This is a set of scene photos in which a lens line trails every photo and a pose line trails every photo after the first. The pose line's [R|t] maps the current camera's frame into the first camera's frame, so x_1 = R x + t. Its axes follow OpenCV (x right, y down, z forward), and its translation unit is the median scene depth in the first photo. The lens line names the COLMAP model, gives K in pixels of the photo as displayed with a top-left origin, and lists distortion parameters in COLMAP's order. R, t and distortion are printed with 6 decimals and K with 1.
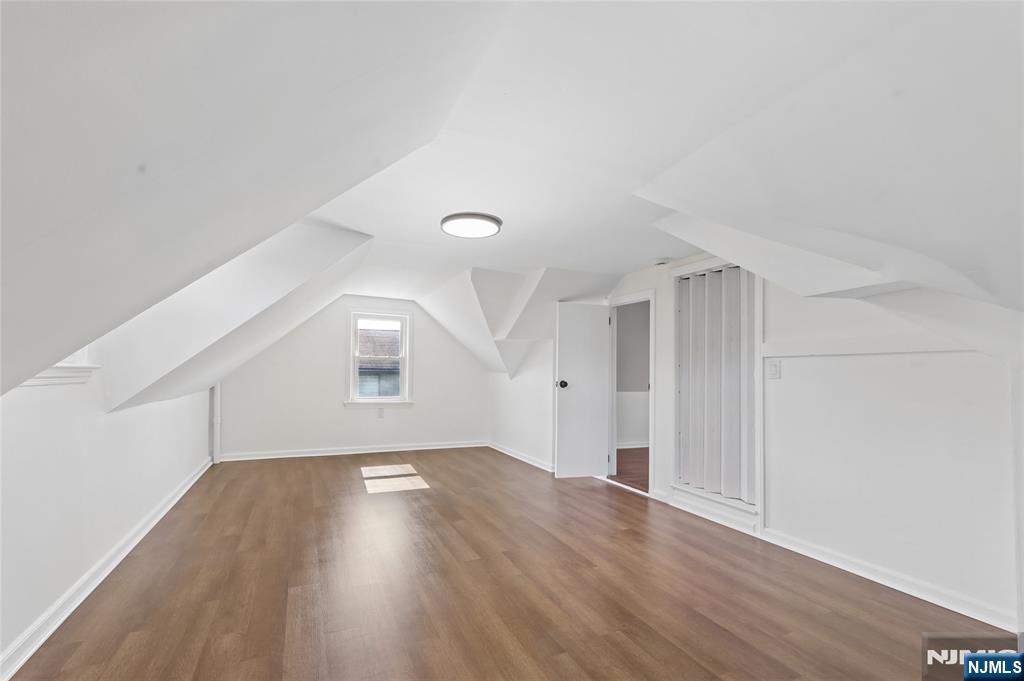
lens RADIAL K [[424.1, 0, 501.7], [0, 424.1, 349.7], [0, 0, 1]] dist [0.000313, 0.000102]
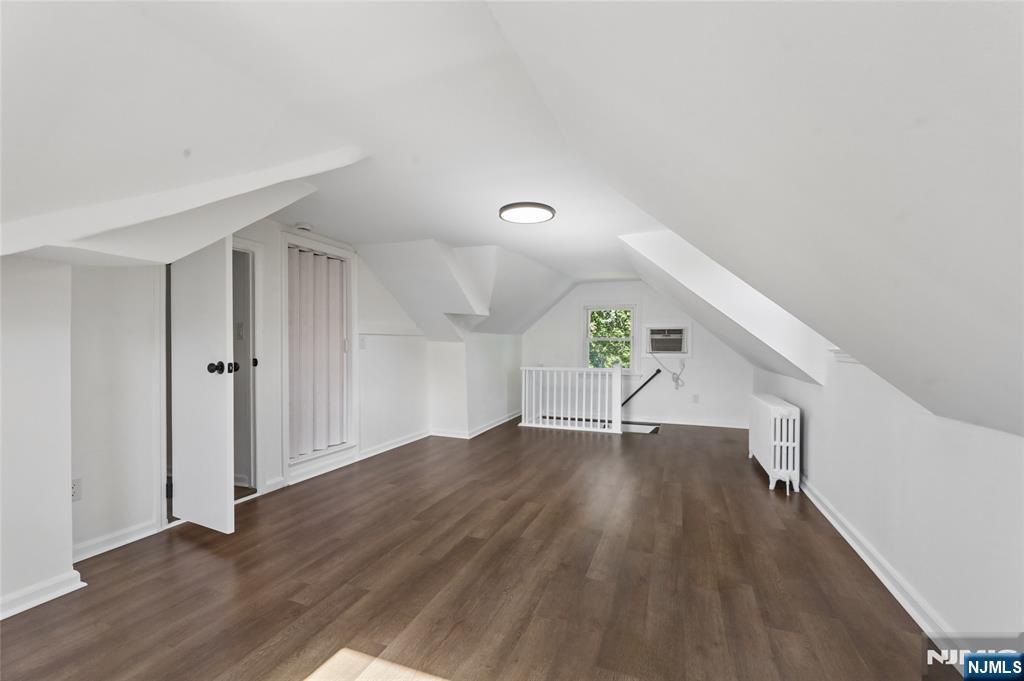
lens RADIAL K [[424.1, 0, 501.7], [0, 424.1, 349.7], [0, 0, 1]] dist [0.000313, 0.000102]
pose [[-0.672815, -0.023662, 0.739432, -0.778684], [-0.051165, 0.998583, -0.014600, 0.070518], [-0.738039, -0.047656, -0.673073, 1.663110]]
